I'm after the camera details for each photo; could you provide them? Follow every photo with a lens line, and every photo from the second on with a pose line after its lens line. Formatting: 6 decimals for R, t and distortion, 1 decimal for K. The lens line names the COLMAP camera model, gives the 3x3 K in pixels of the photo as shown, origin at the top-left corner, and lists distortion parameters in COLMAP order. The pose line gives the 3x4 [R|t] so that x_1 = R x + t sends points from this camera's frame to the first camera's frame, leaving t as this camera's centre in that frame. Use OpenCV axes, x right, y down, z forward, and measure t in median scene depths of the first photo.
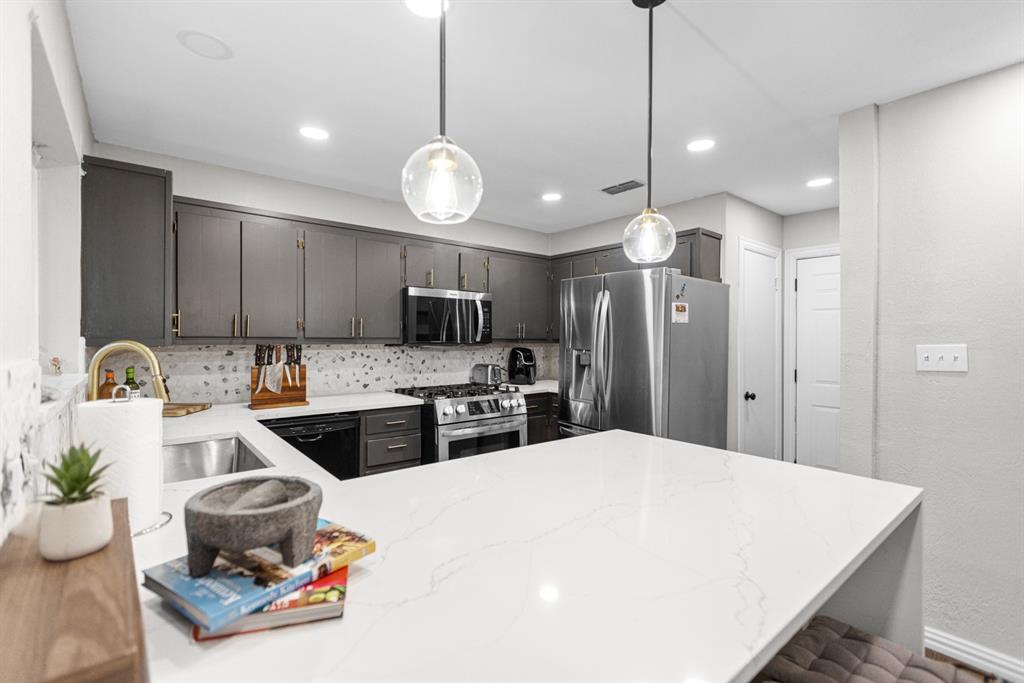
lens RADIAL K [[450.5, 0, 512.0], [0, 450.5, 341.5], [0, 0, 1]] dist [-0.000038, -0.000013]
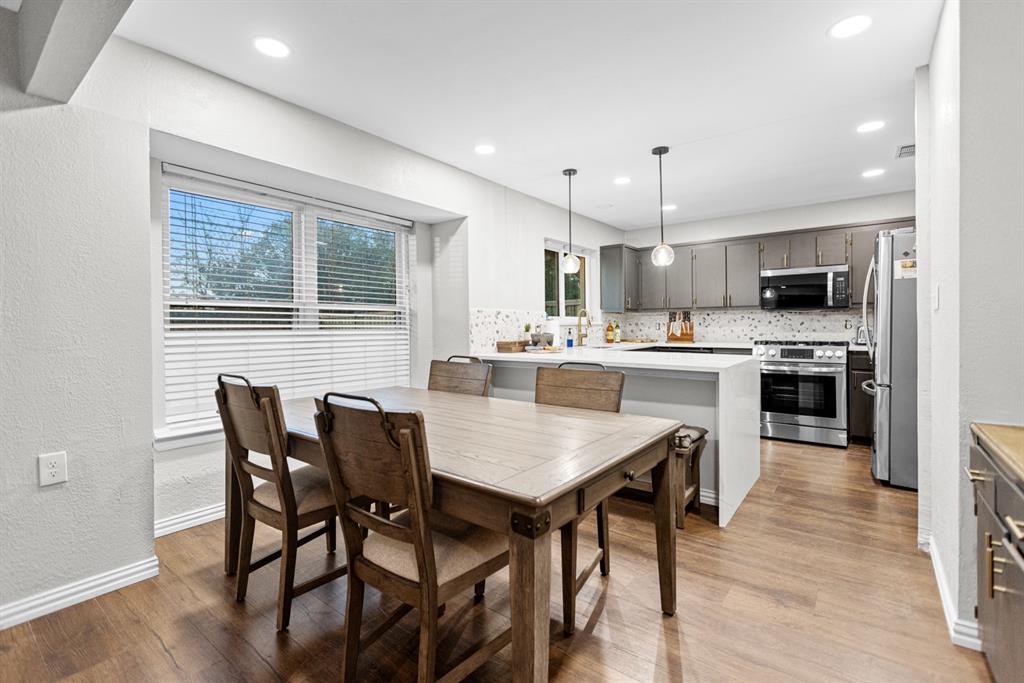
lens RADIAL K [[461.3, 0, 507.2], [0, 461.3, 326.5], [0, 0, 1]] dist [0.001535, 0.000127]
pose [[0.216453, -0.003858, -0.976285, 1.139505], [0.005275, 0.999982, -0.002782, 0.065581], [0.976279, -0.004548, 0.216470, -0.152052]]
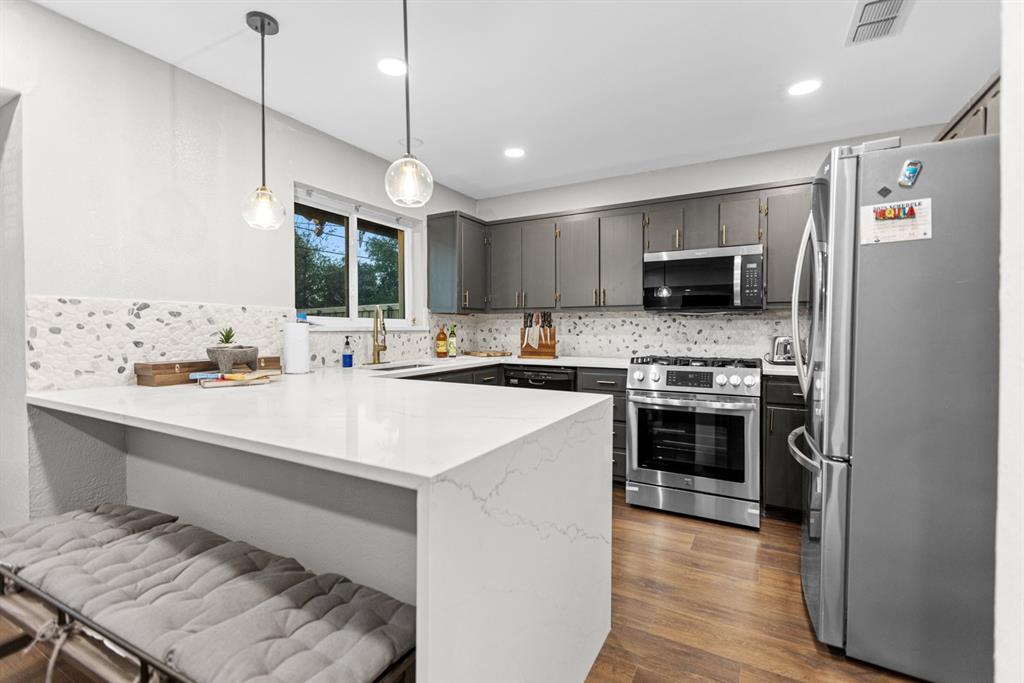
lens RADIAL K [[455.9, 0, 508.2], [0, 455.9, 334.6], [0, 0, 1]] dist [0.000222, 0.000053]
pose [[0.360717, 0.005645, -0.932658, 0.649396], [-0.002753, 0.999984, 0.004988, 0.058915], [0.932671, 0.000769, 0.360727, 0.373890]]
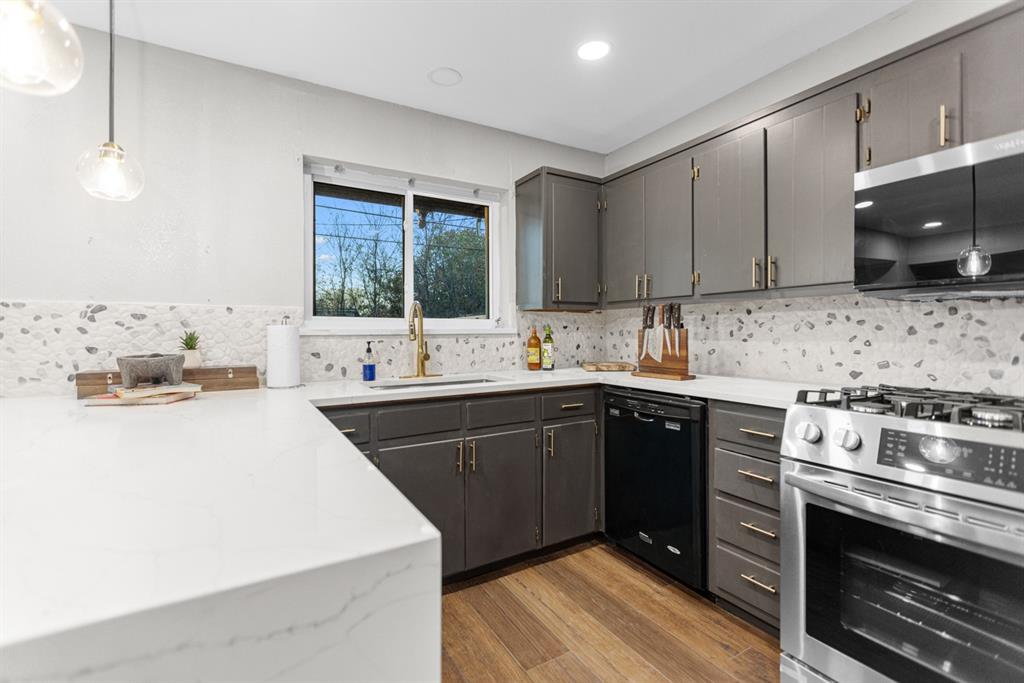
lens RADIAL K [[455.9, 0, 508.2], [0, 455.9, 334.6], [0, 0, 1]] dist [0.000222, 0.000053]
pose [[-0.169112, 0.000420, -0.985597, 0.338799], [-0.001501, 0.999999, 0.000684, 0.055814], [0.985596, 0.001595, -0.169111, 0.762000]]
